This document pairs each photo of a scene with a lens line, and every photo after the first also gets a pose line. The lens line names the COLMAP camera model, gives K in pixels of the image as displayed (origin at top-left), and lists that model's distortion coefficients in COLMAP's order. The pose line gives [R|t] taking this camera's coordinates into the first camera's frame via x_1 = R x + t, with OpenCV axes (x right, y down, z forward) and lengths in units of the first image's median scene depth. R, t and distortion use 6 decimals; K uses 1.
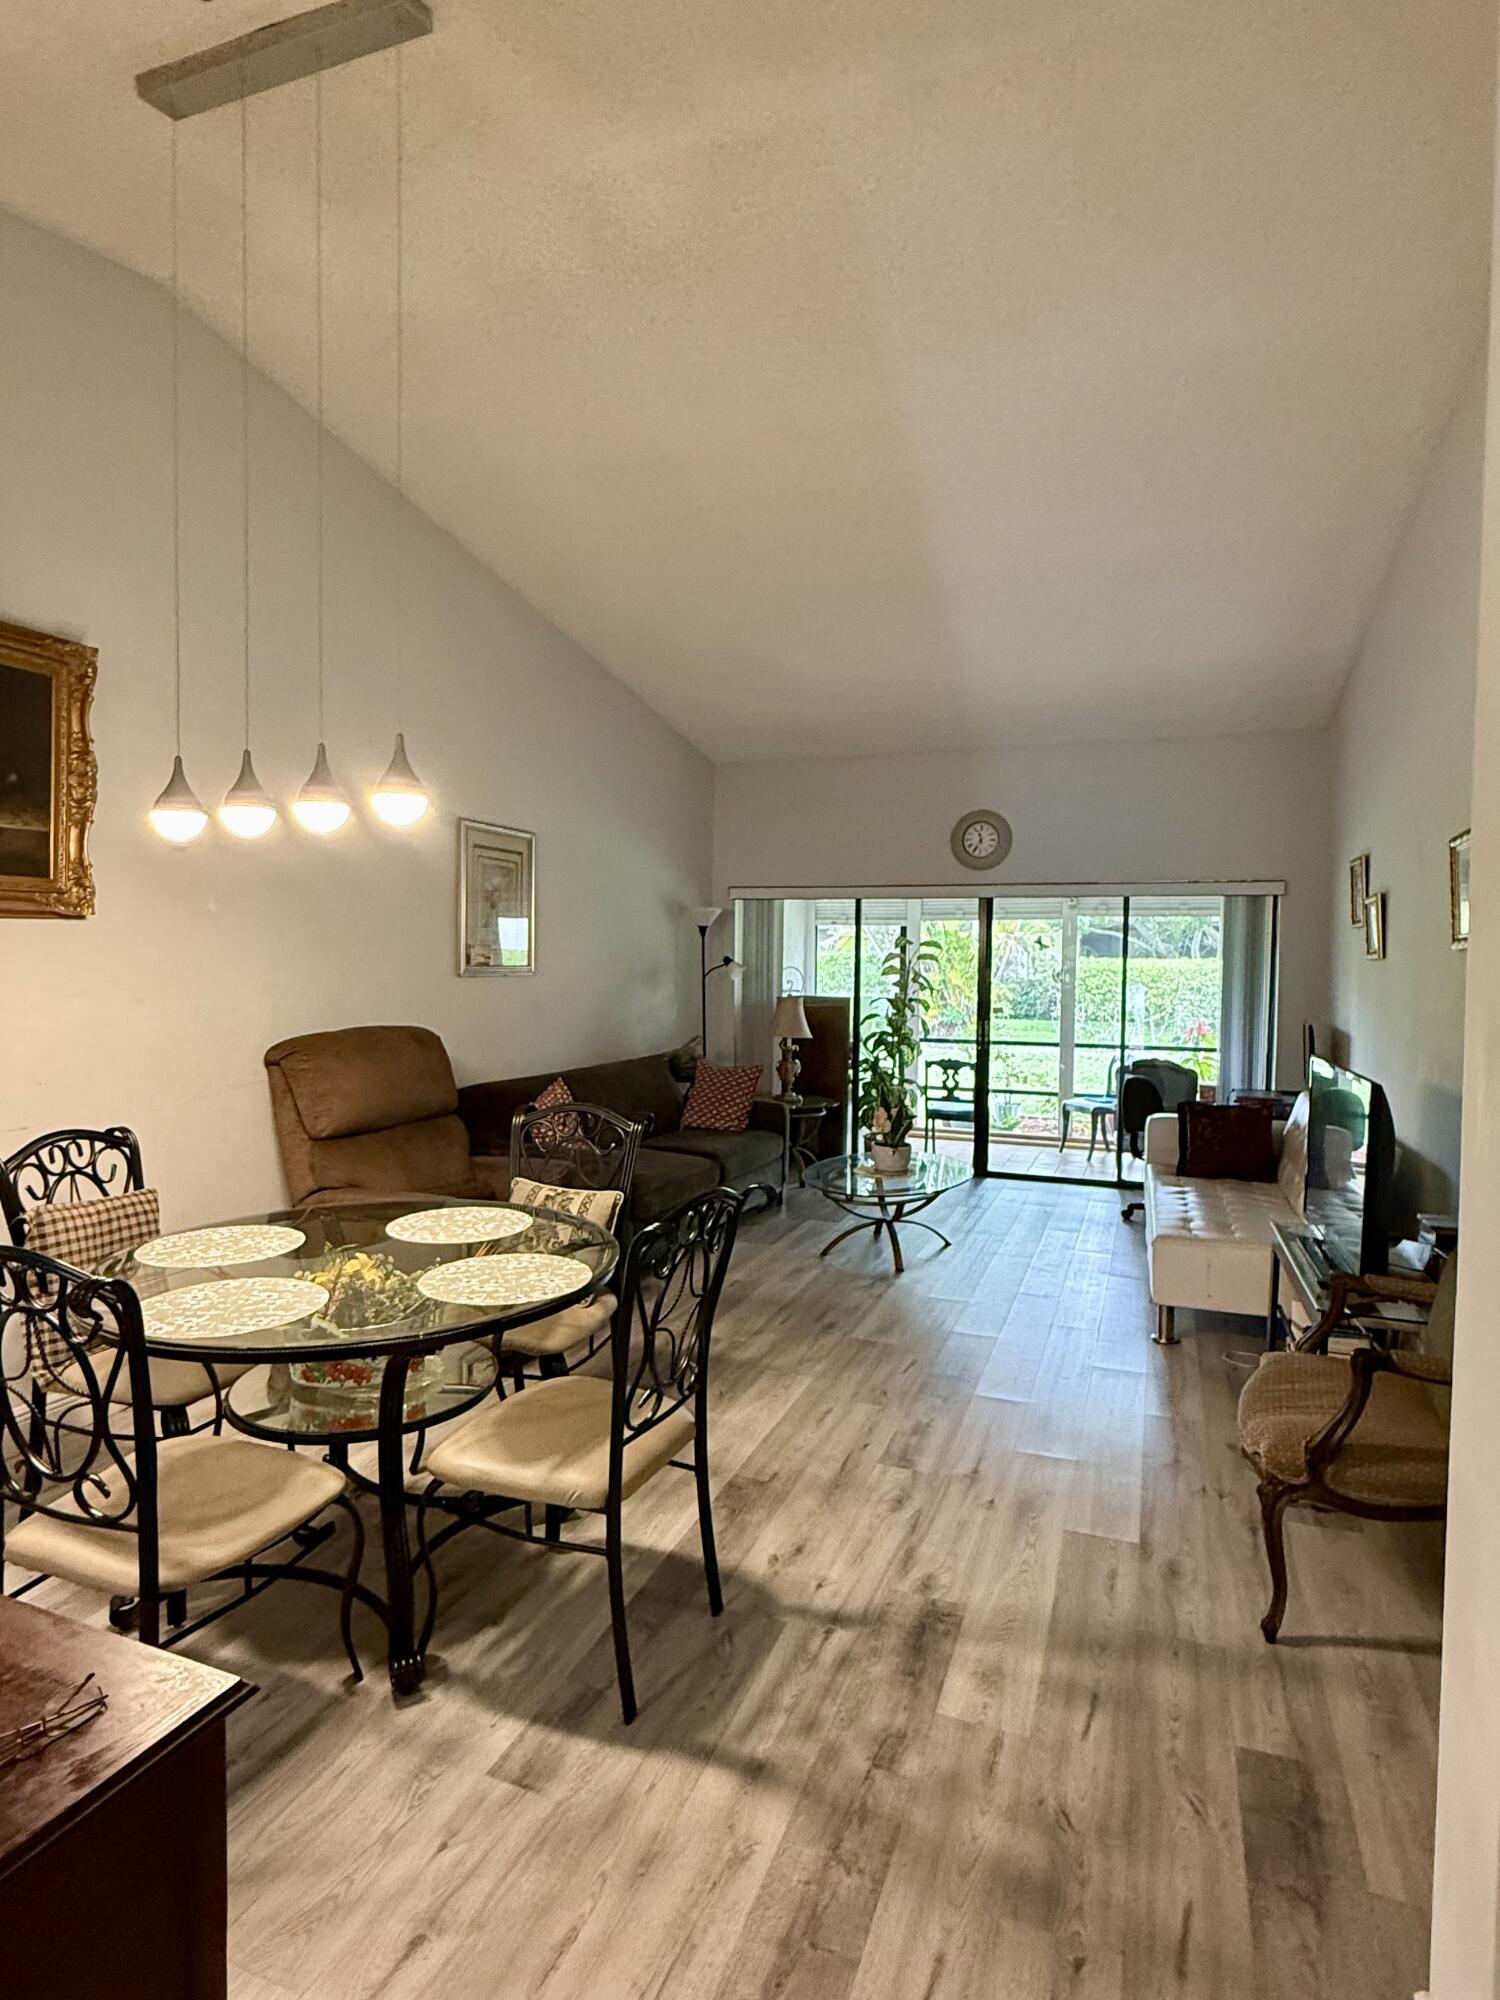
lens RADIAL K [[1072.9, 0, 746.6], [0, 1072.9, 992.7], [0, 0, 1]] dist [0.008997, -0.004148]
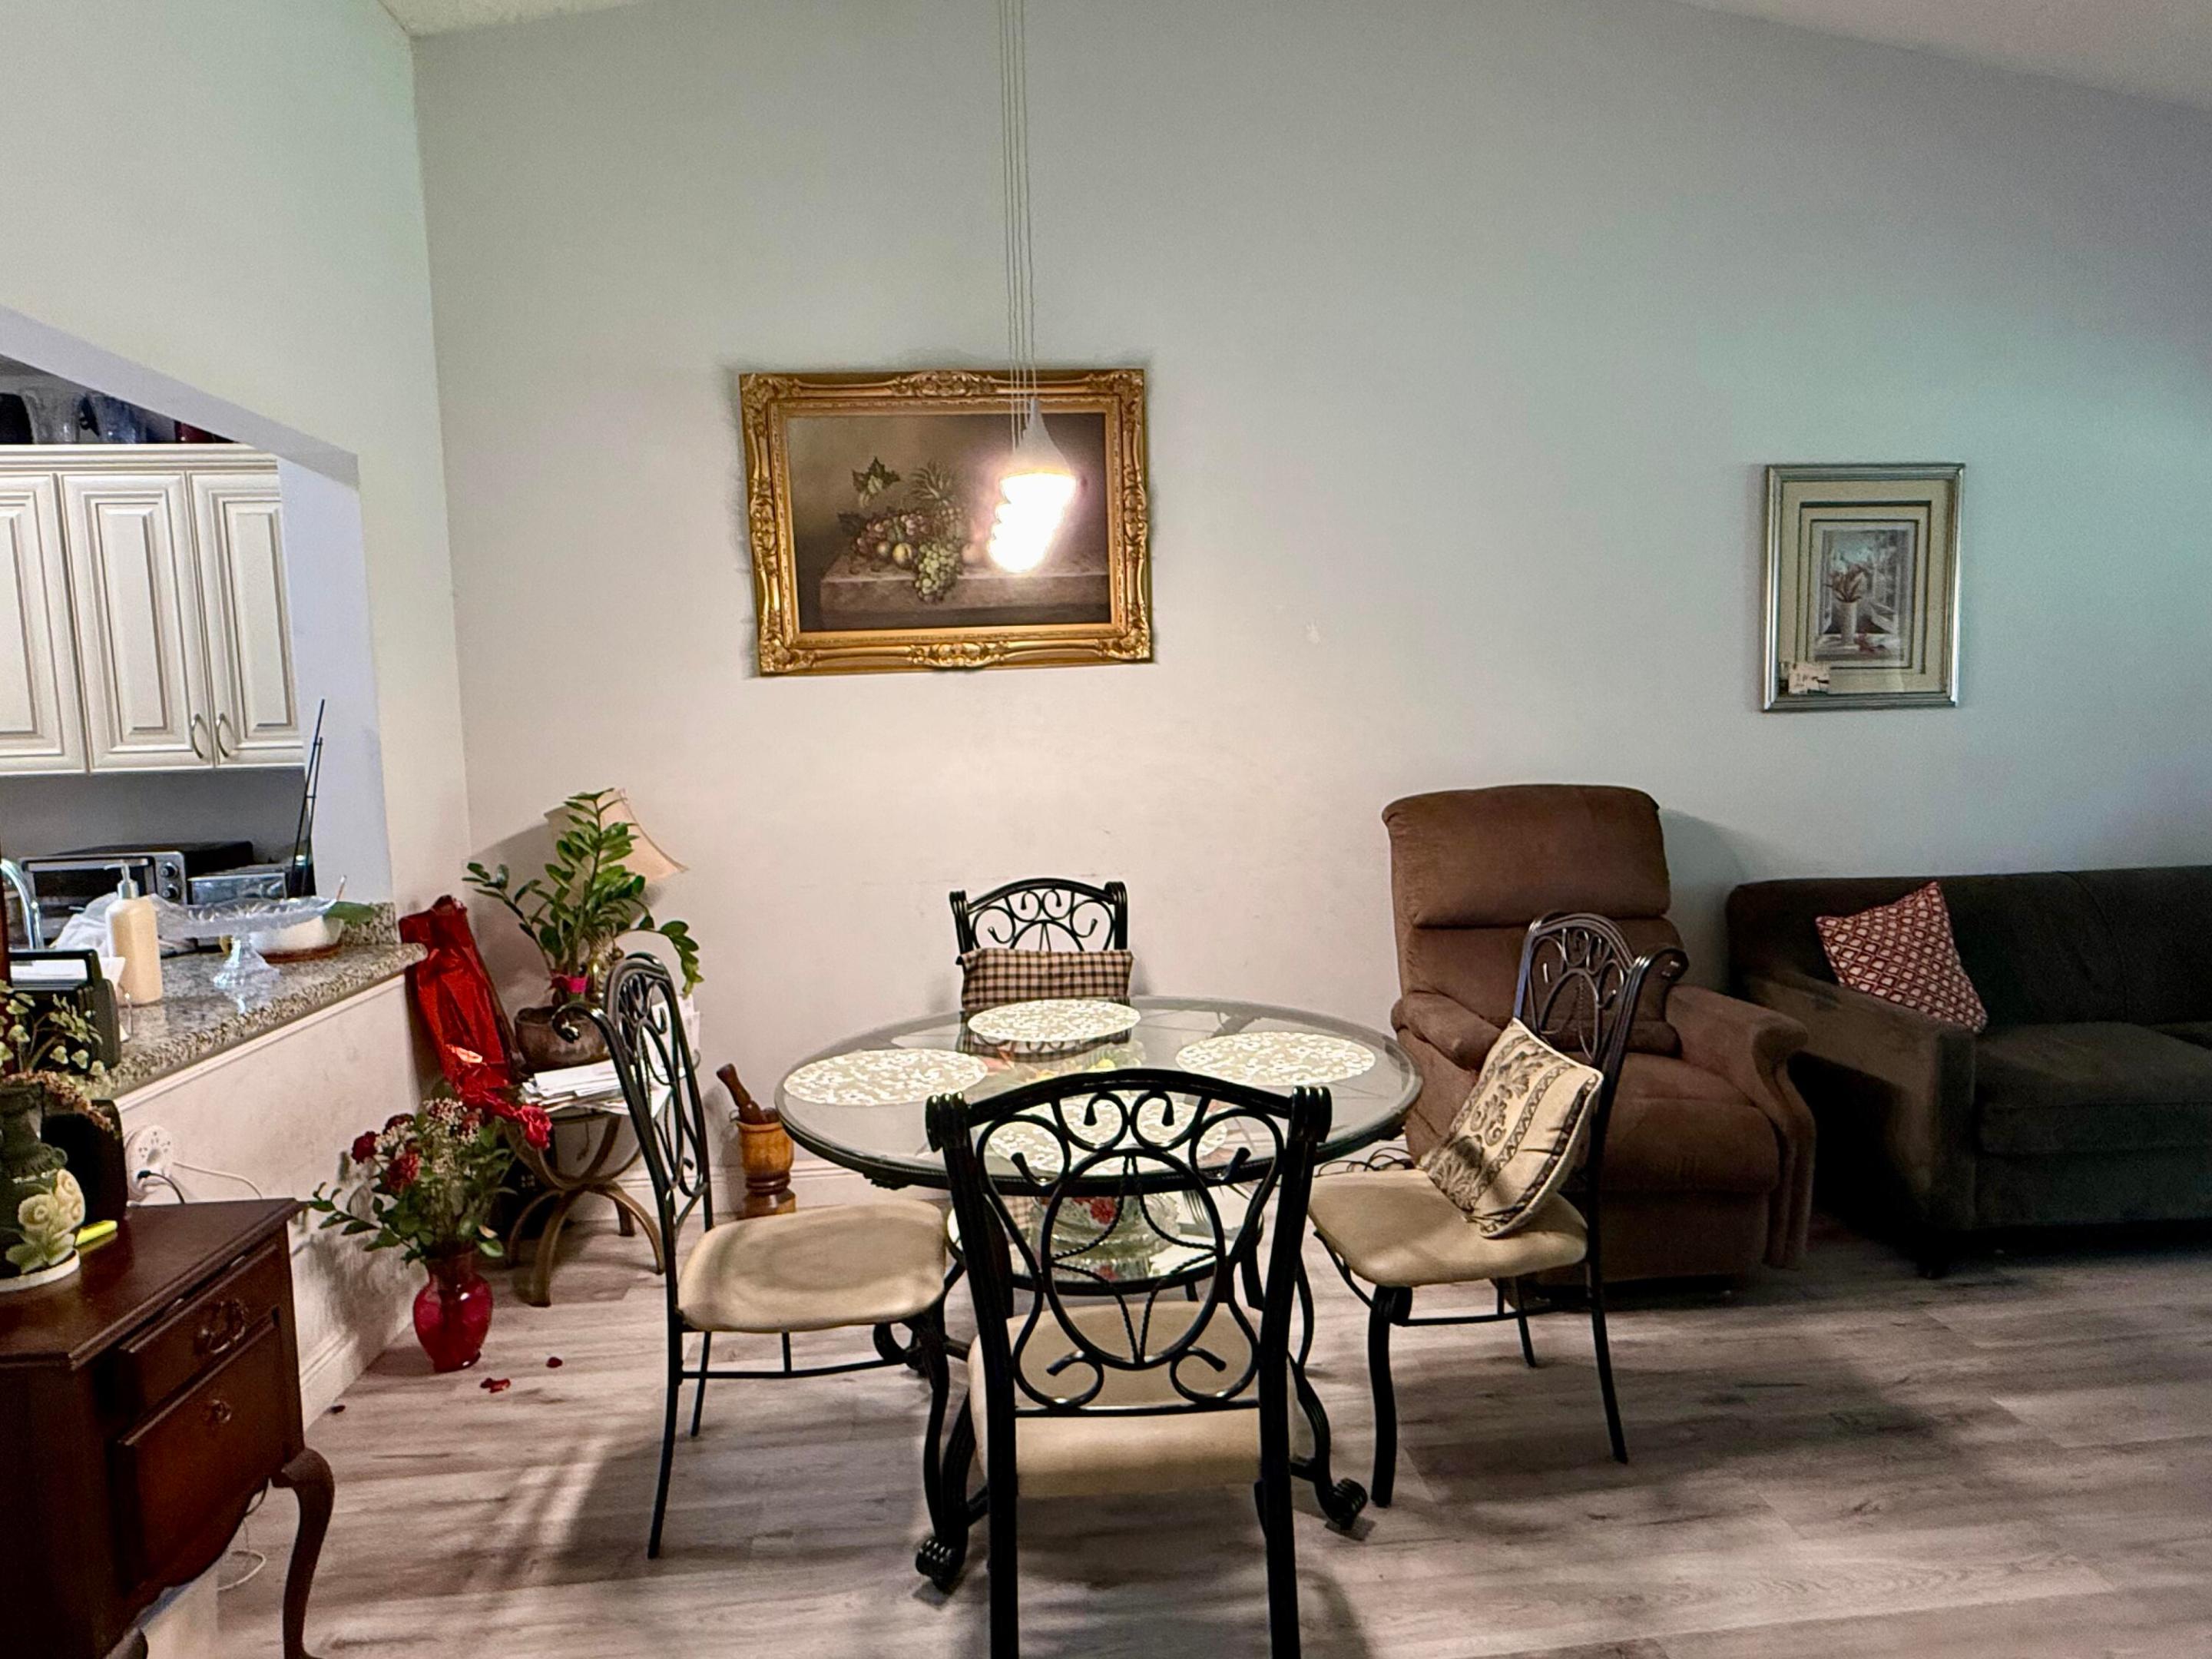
lens RADIAL K [[1267.3, 0, 1105.8], [0, 1267.3, 831.6], [0, 0, 1]] dist [-0.005039, 0.002842]
pose [[0.448258, 0.058330, -0.891999, 0.174007], [0.003859, 0.997733, 0.067184, 0.002579], [0.893896, -0.033558, 0.447017, 0.212936]]
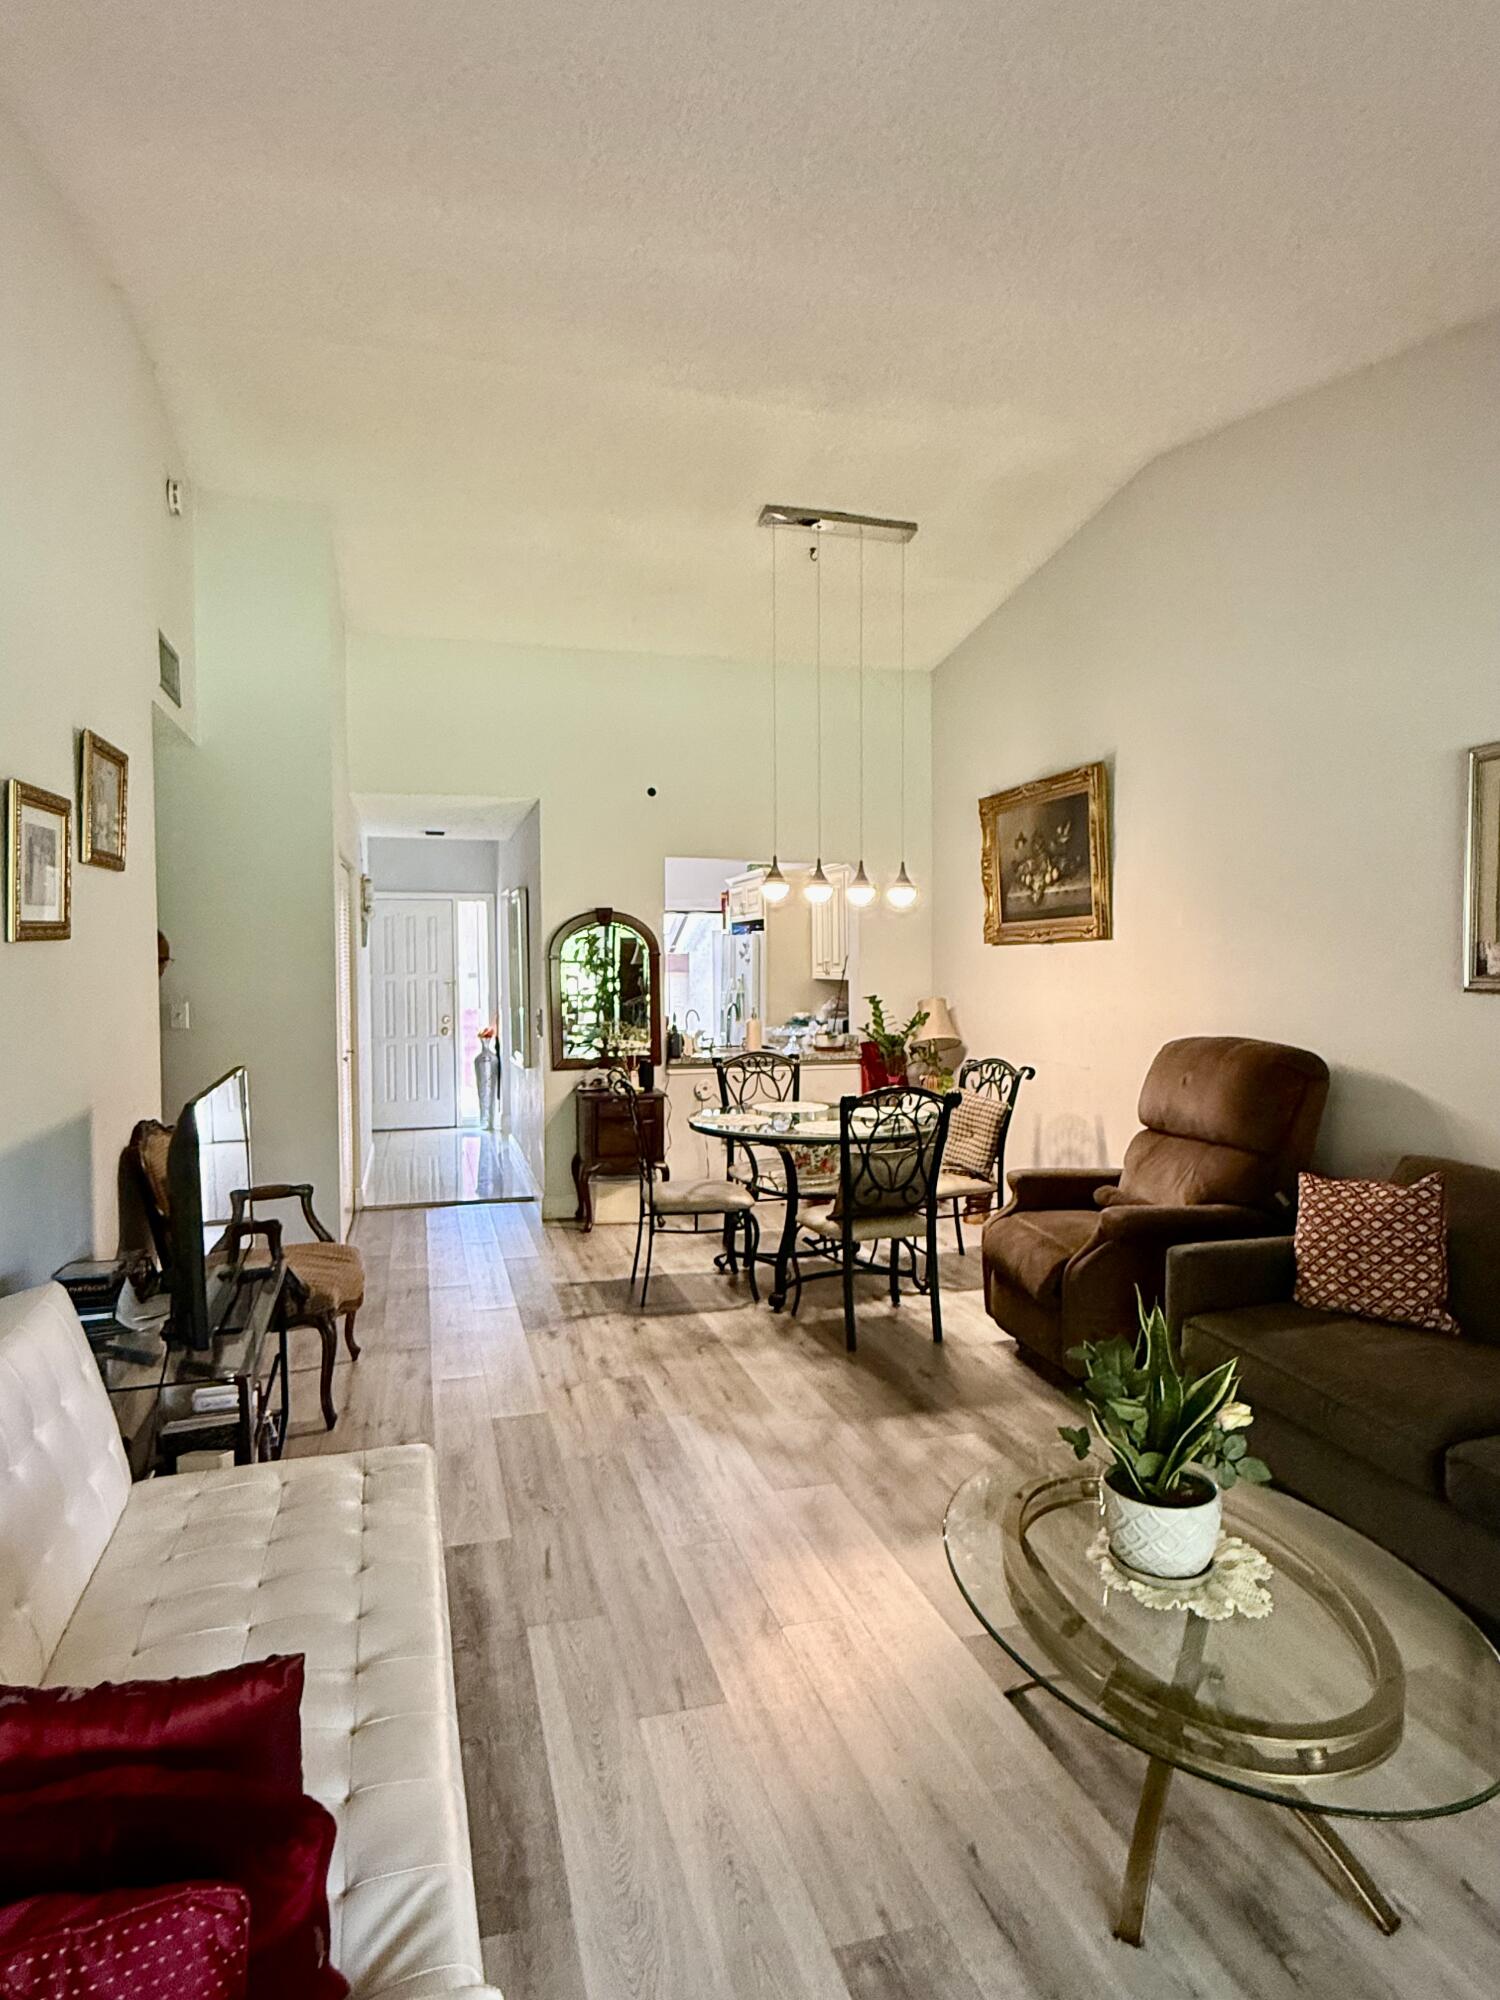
lens RADIAL K [[1145.9, 0, 751.0], [0, 1145.9, 1005.3], [0, 0, 1]] dist [-0.005039, 0.002842]
pose [[-0.793967, 0.018319, -0.607685, 0.357245], [-0.022104, 0.998015, 0.058965, -0.027731], [0.607559, 0.060248, -0.791986, 0.920408]]
